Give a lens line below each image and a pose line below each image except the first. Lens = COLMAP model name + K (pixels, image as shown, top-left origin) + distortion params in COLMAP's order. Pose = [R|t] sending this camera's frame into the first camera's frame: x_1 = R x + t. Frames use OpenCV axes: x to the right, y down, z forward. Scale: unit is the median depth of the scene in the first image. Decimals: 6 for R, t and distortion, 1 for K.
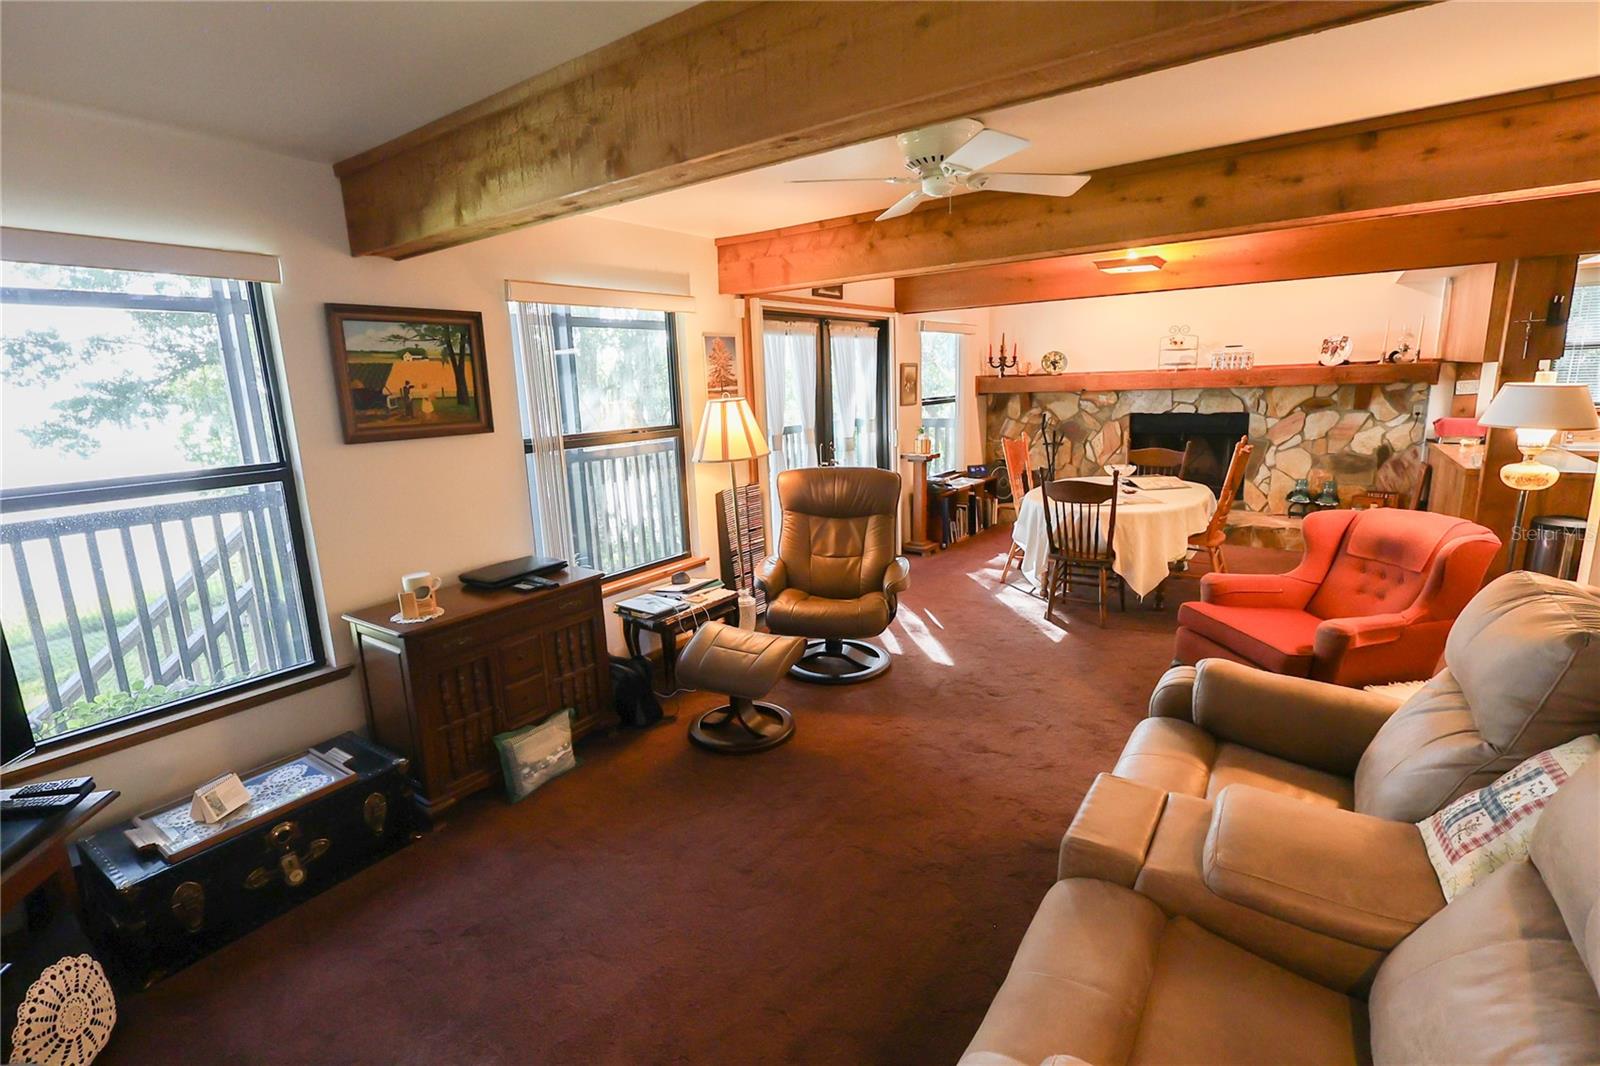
lens RADIAL K [[738.4, 0, 791.1], [0, 738.4, 533.5], [0, 0, 1]] dist [-0.003611, 0.000361]
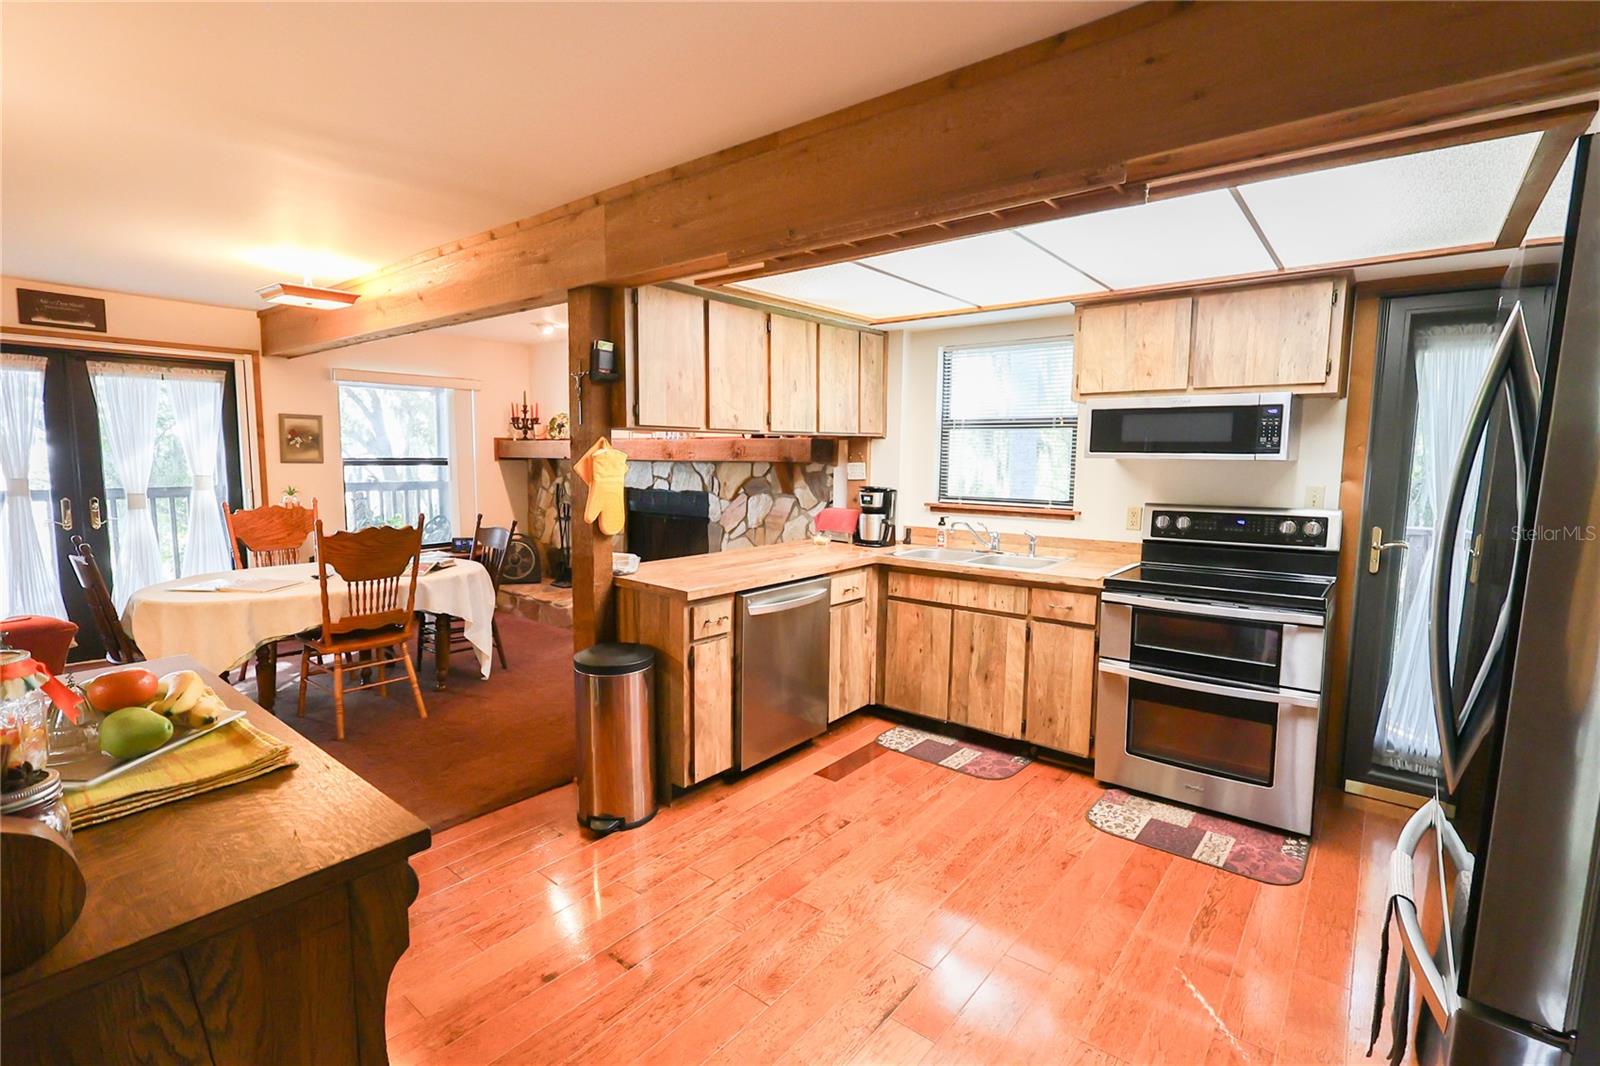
lens RADIAL K [[740.7, 0, 788.1], [0, 740.7, 531.9], [0, 0, 1]] dist [0.002903, 0.000467]
pose [[0.996050, 0.056378, -0.068605, 0.796622], [-0.062885, 0.993324, -0.096711, -0.045487], [0.062695, 0.100643, 0.992945, 0.184518]]
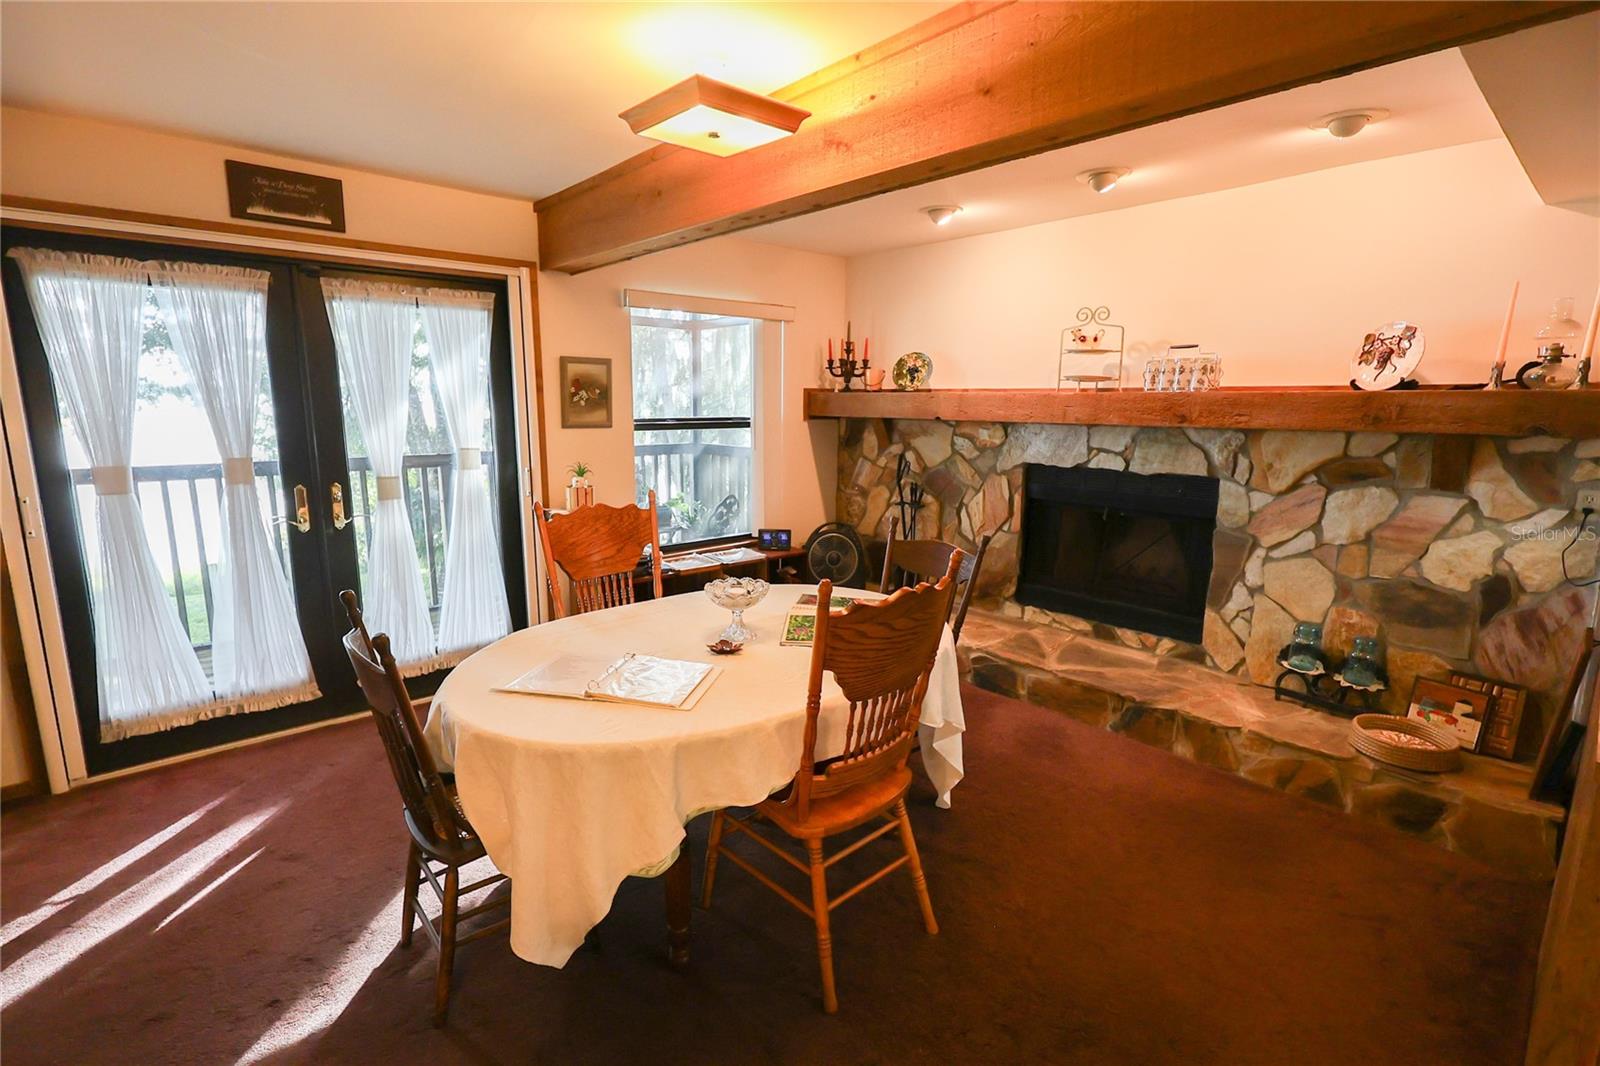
lens RADIAL K [[738.4, 0, 791.1], [0, 738.4, 533.5], [0, 0, 1]] dist [-0.003611, 0.000361]
pose [[0.973072, 0.084742, -0.214358, 0.460915], [-0.089085, 0.995967, -0.010660, -0.097062], [0.212590, 0.029469, 0.976697, 0.454818]]
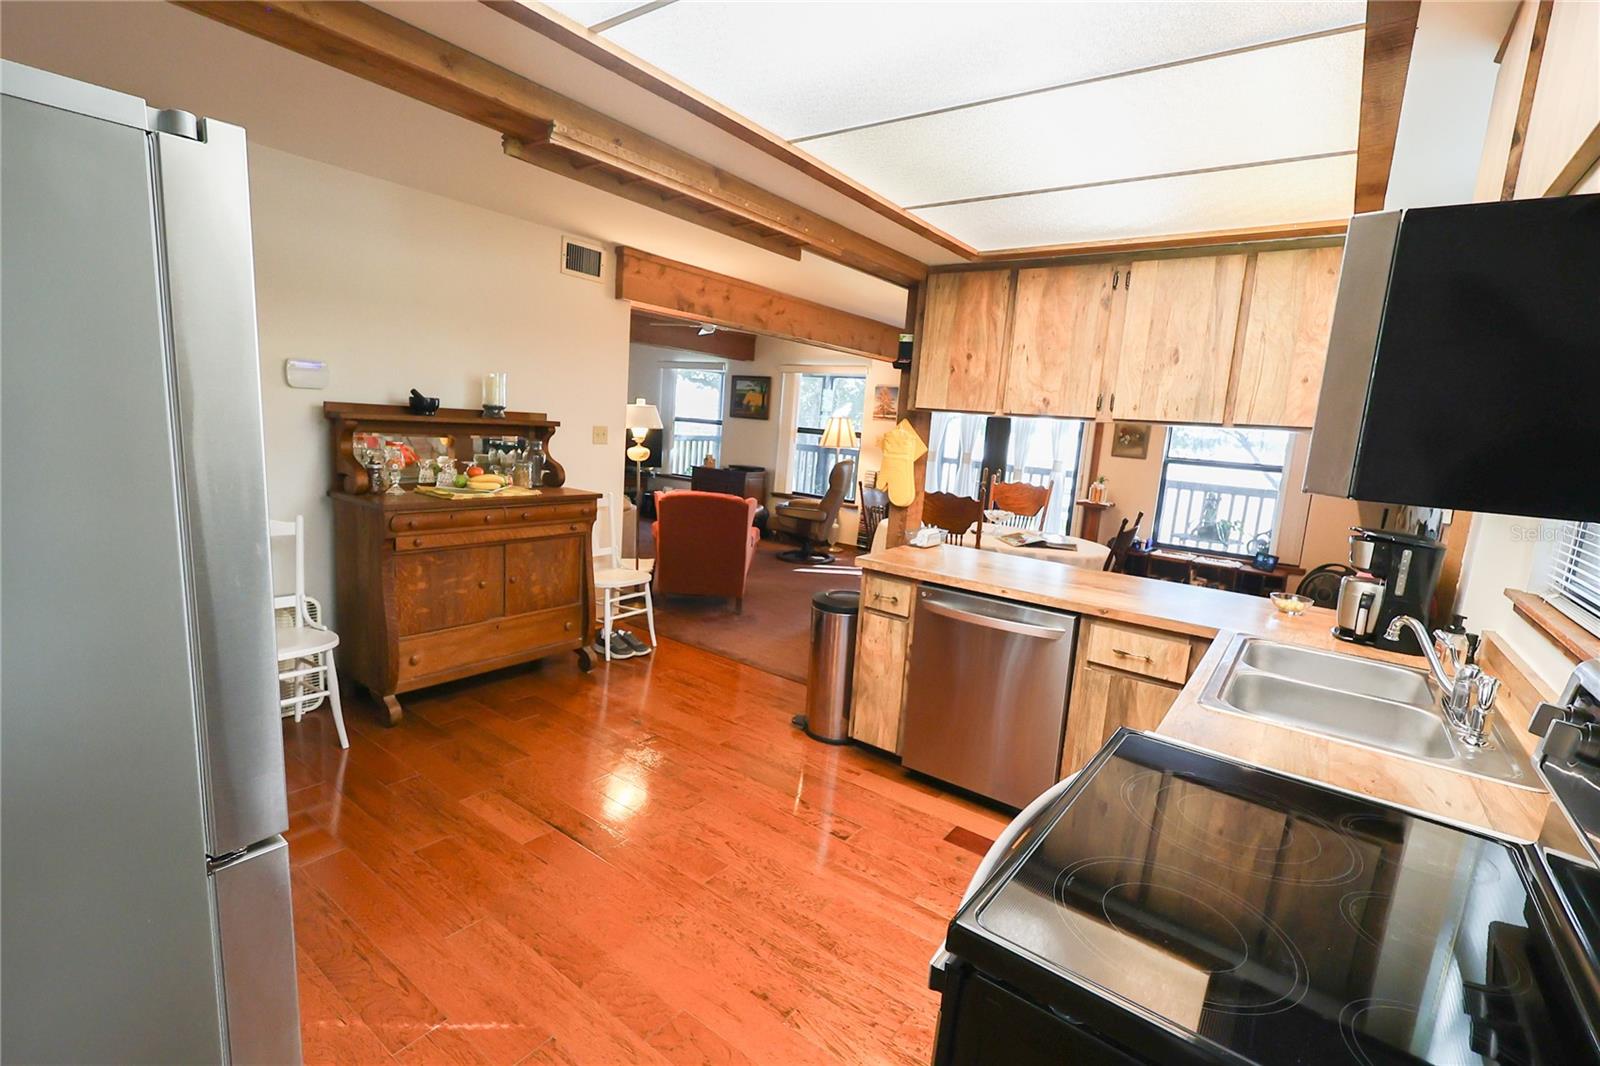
lens RADIAL K [[738.4, 0, 791.1], [0, 738.4, 533.5], [0, 0, 1]] dist [-0.003611, 0.000361]
pose [[-0.042664, 0.190907, -0.980680, 1.192792], [-0.271173, 0.942514, 0.195275, -0.149794], [0.961585, 0.274265, 0.011557, 0.584887]]
